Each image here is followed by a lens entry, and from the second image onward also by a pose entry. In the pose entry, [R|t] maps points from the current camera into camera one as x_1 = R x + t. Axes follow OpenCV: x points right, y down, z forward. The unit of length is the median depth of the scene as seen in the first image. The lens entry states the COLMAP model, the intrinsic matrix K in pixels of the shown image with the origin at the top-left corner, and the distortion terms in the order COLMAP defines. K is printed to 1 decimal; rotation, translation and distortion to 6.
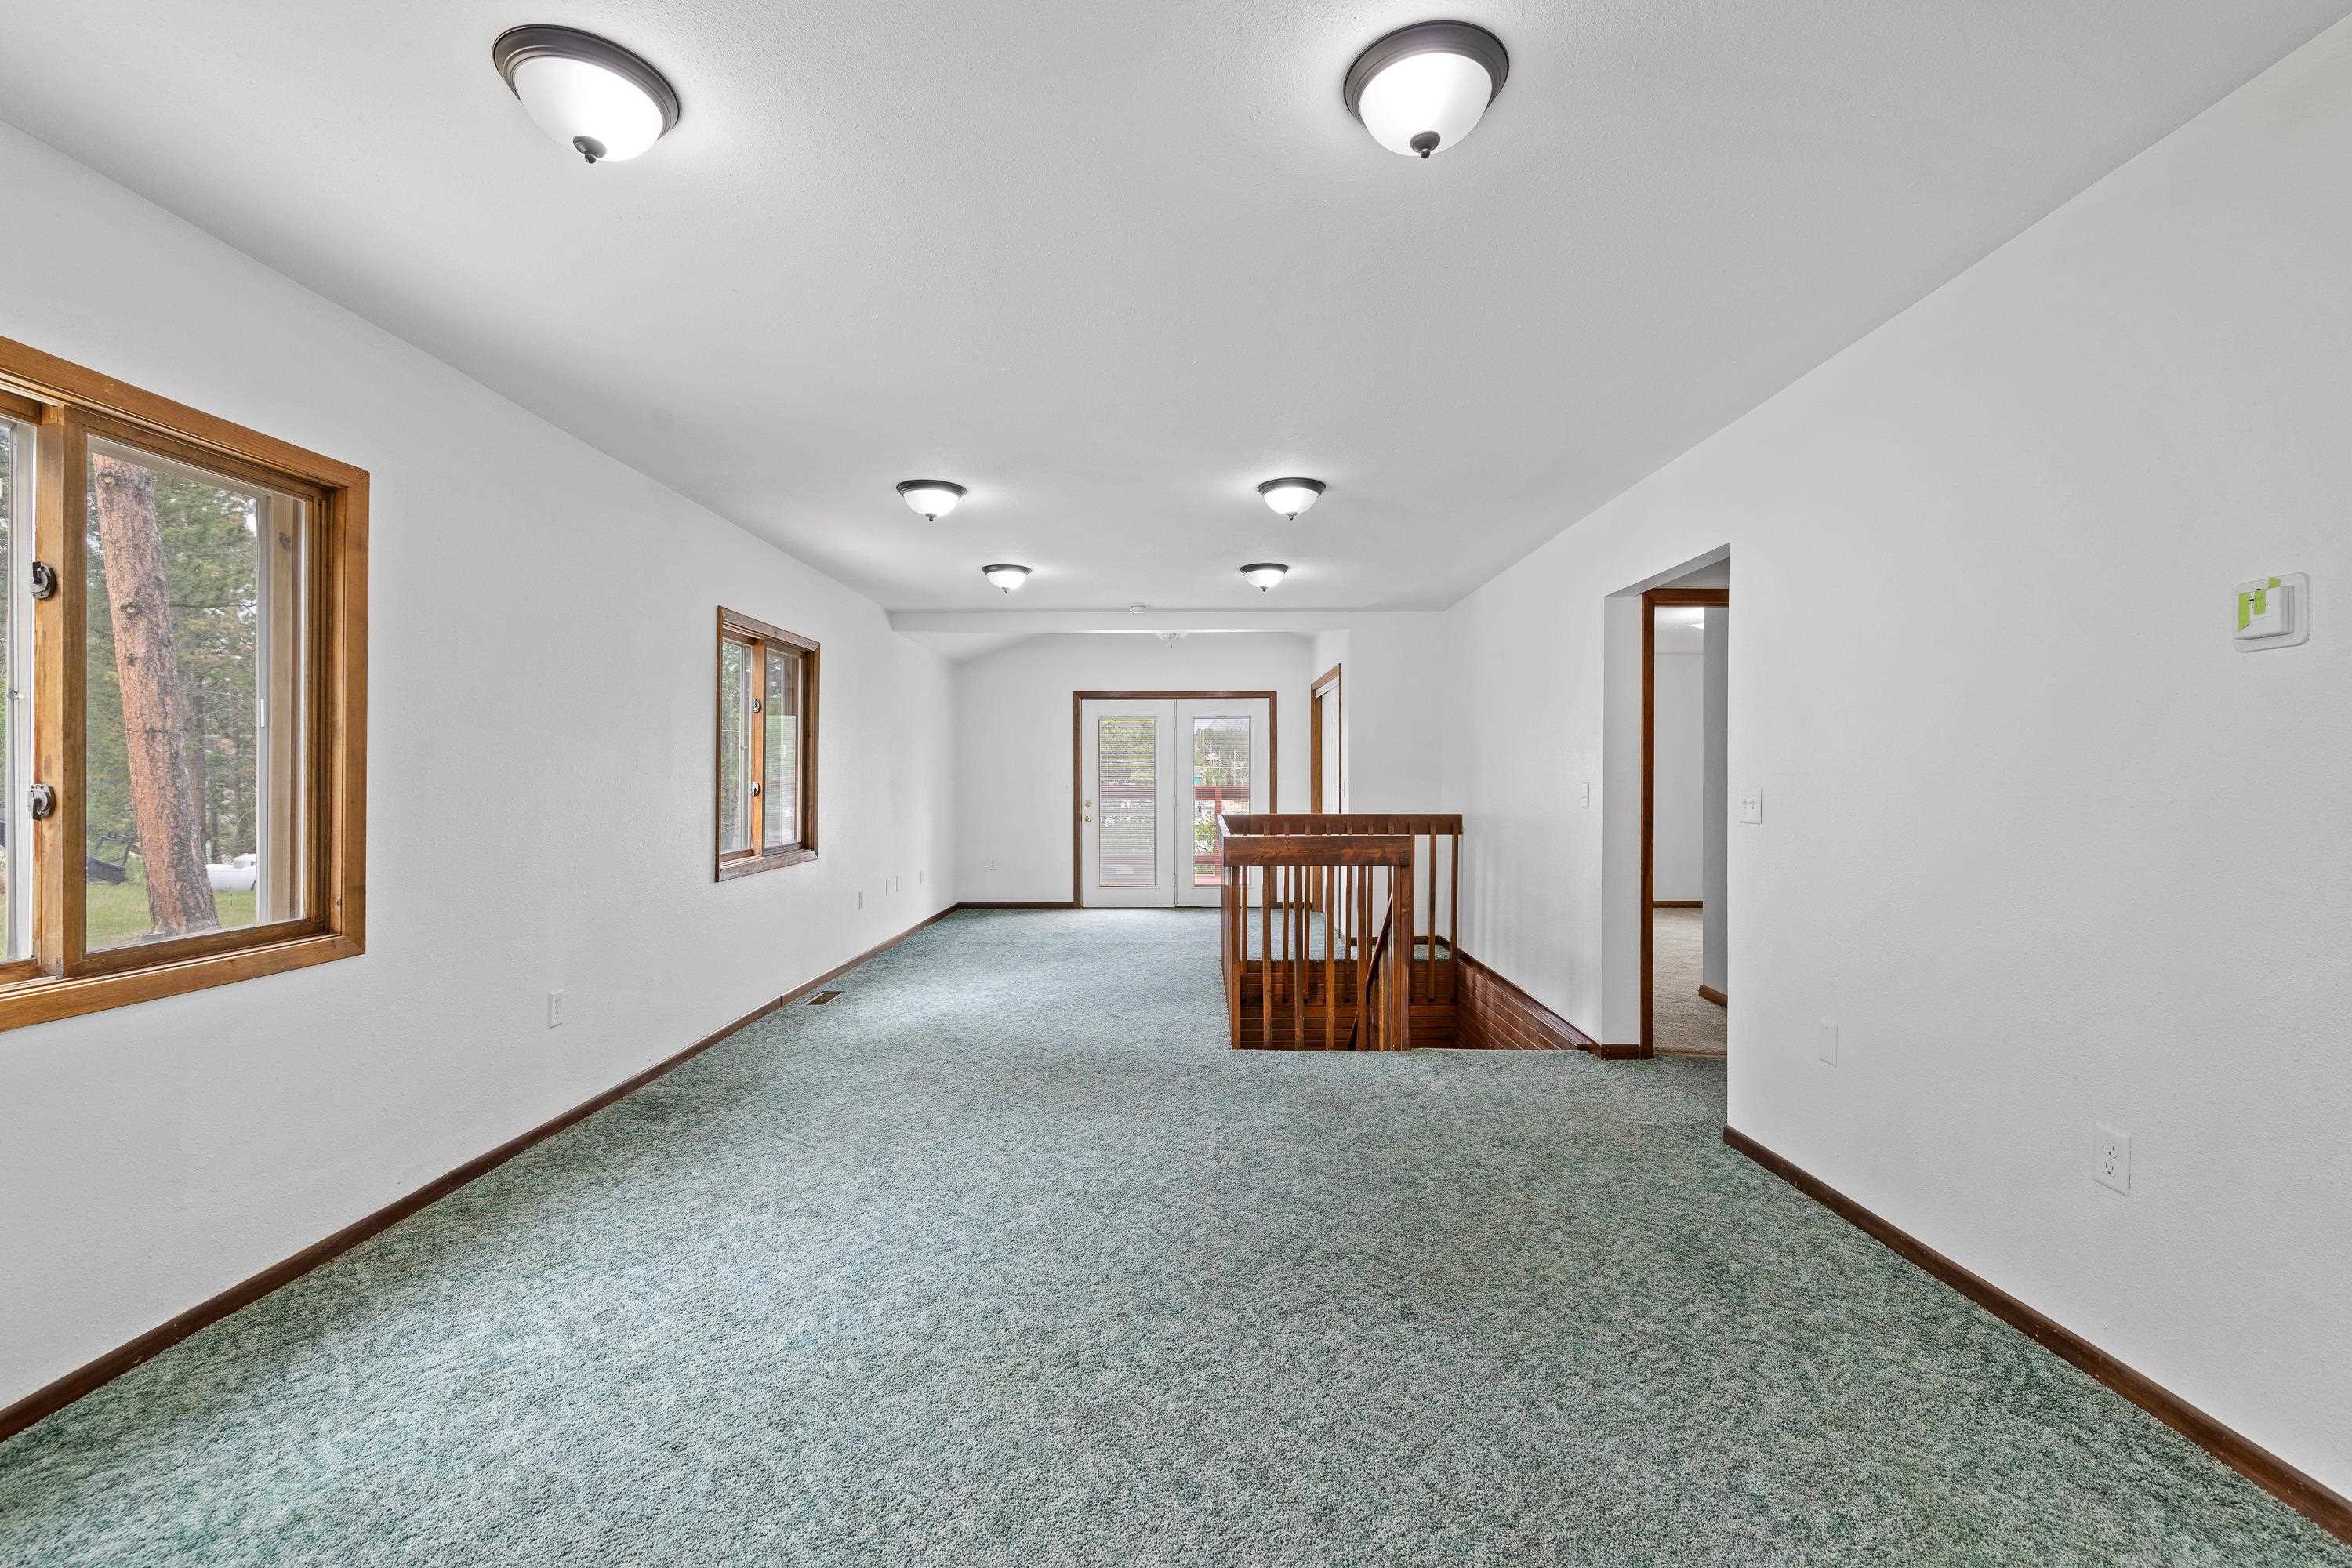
lens RADIAL K [[1028.7, 0, 1174.7], [0, 1028.7, 778.1], [0, 0, 1]] dist [0.002677, 0.000523]
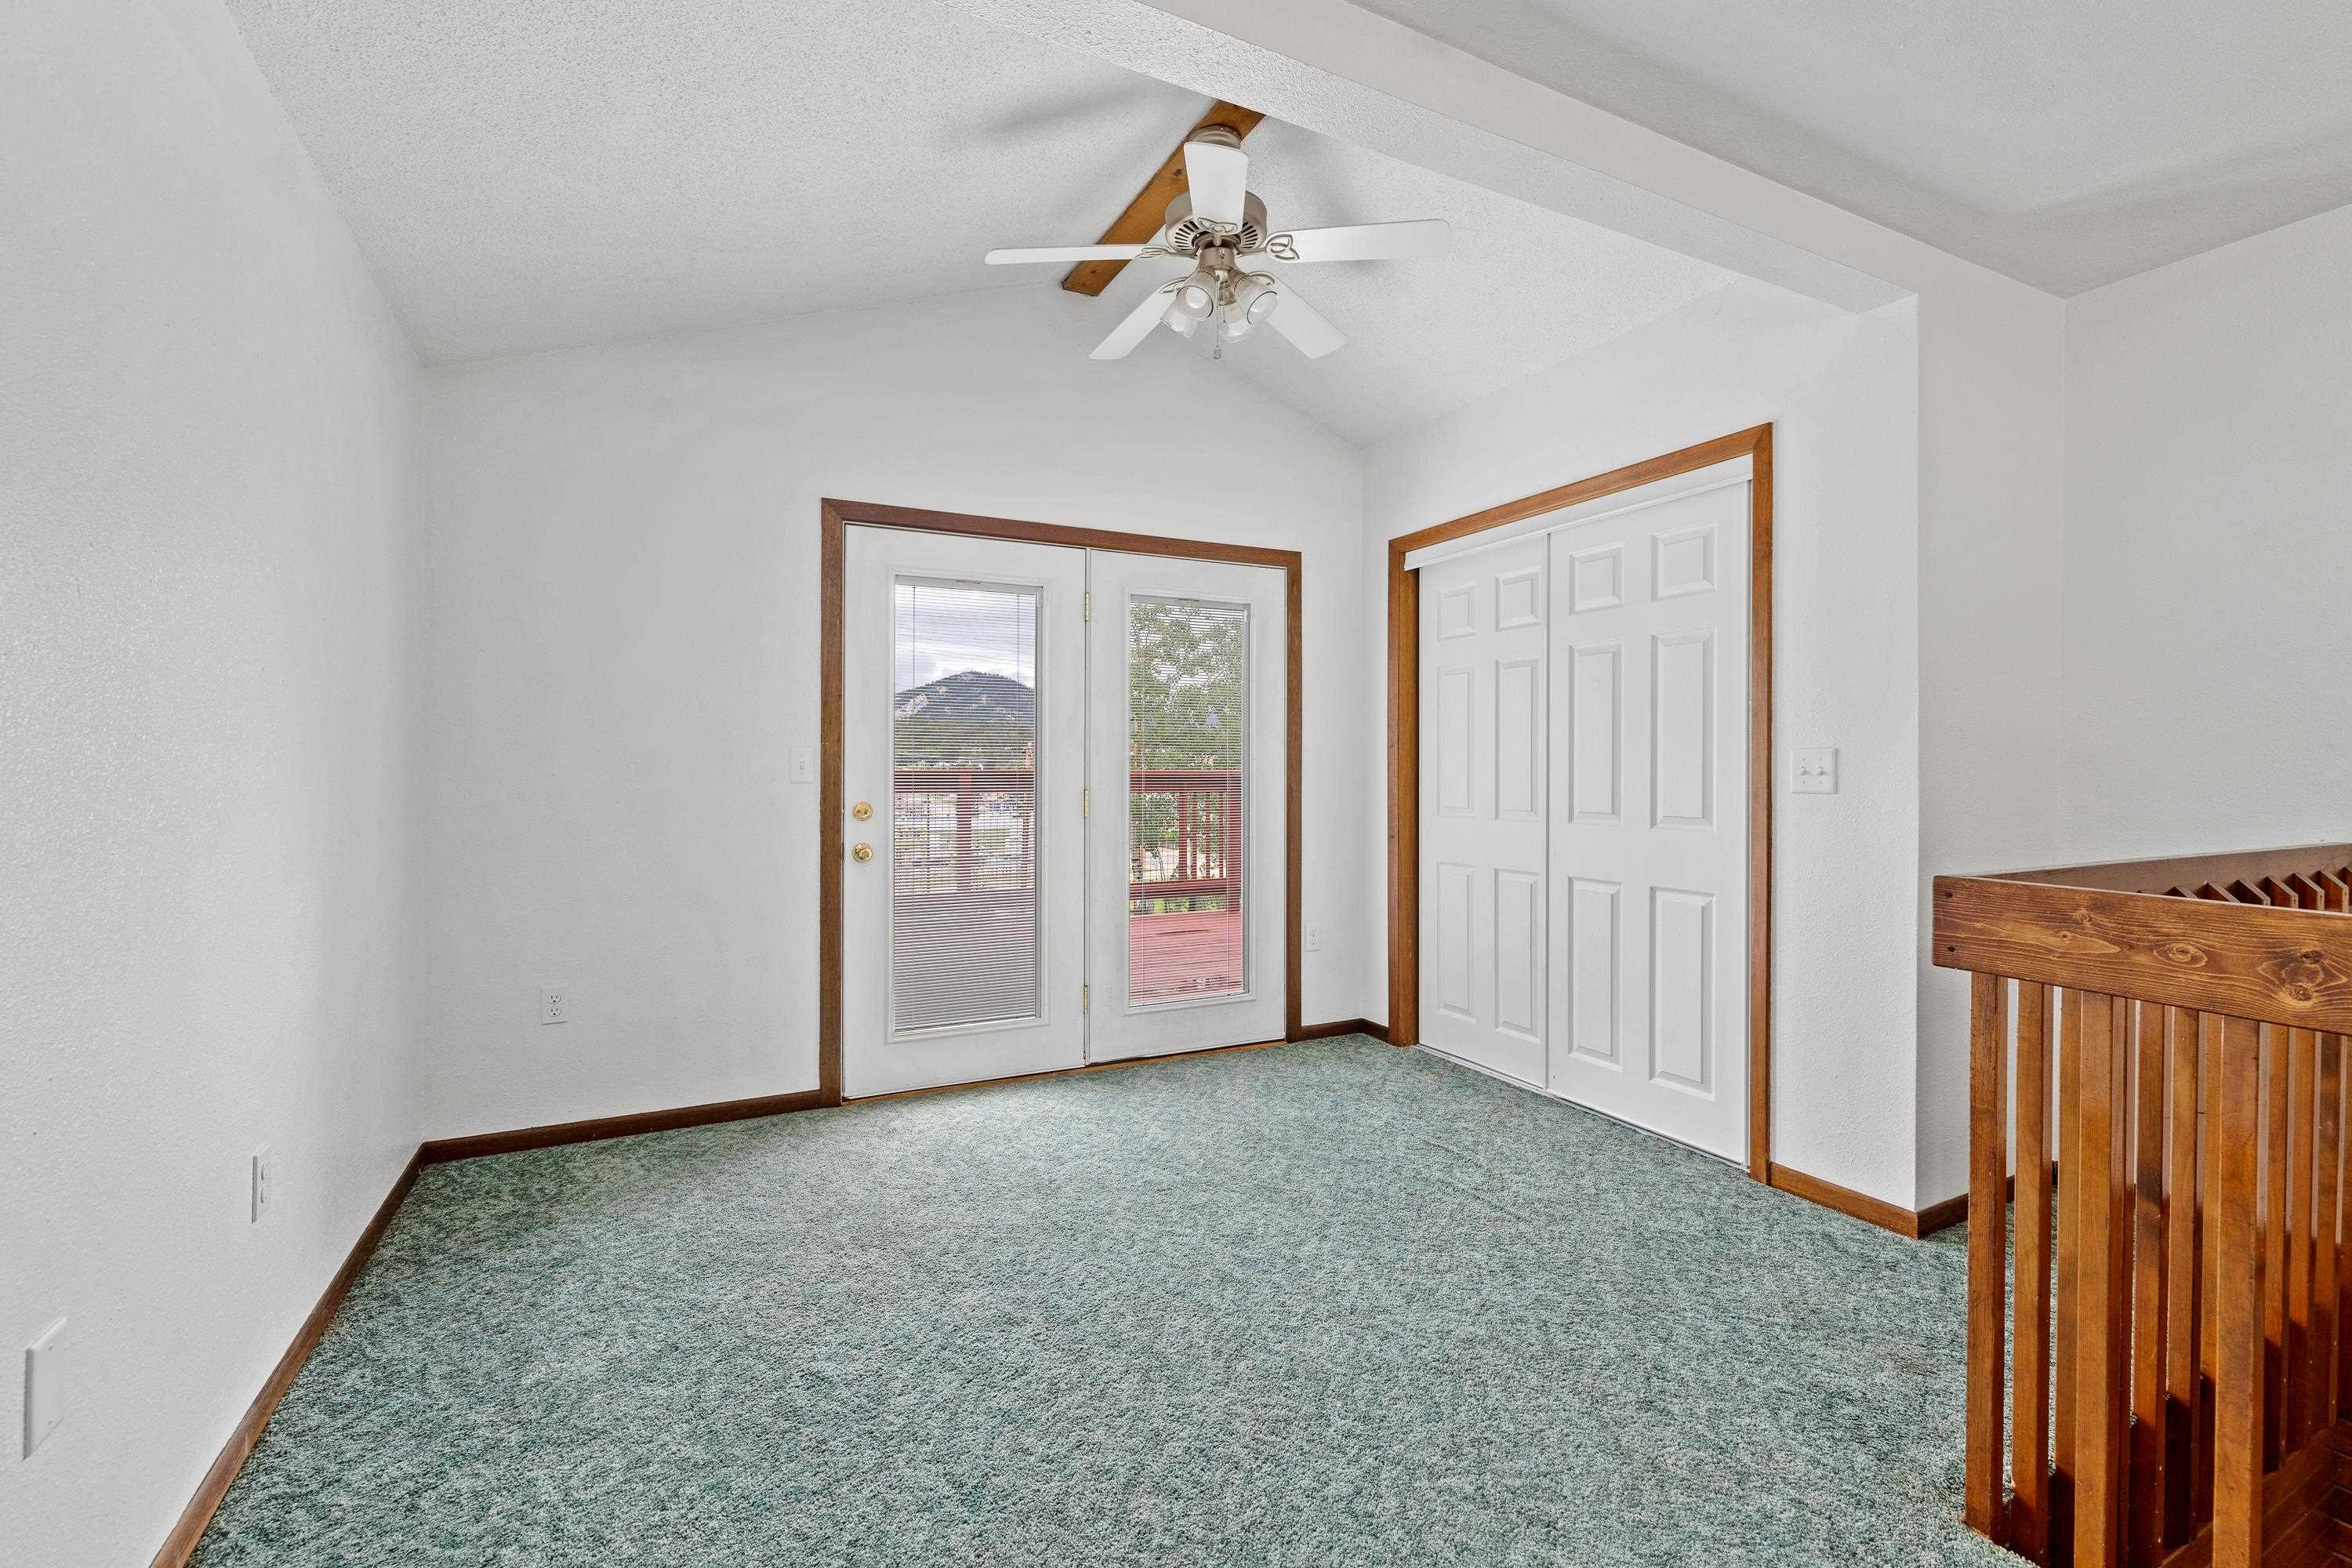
lens RADIAL K [[1028.7, 0, 1170.6], [0, 1028.7, 775.1], [0, 0, 1]] dist [0.002677, 0.000523]
pose [[0.884915, -0.000902, 0.465752, -0.157396], [-0.005048, 0.999921, 0.011529, 0.006933], [-0.465725, -0.012553, 0.884840, 0.626960]]
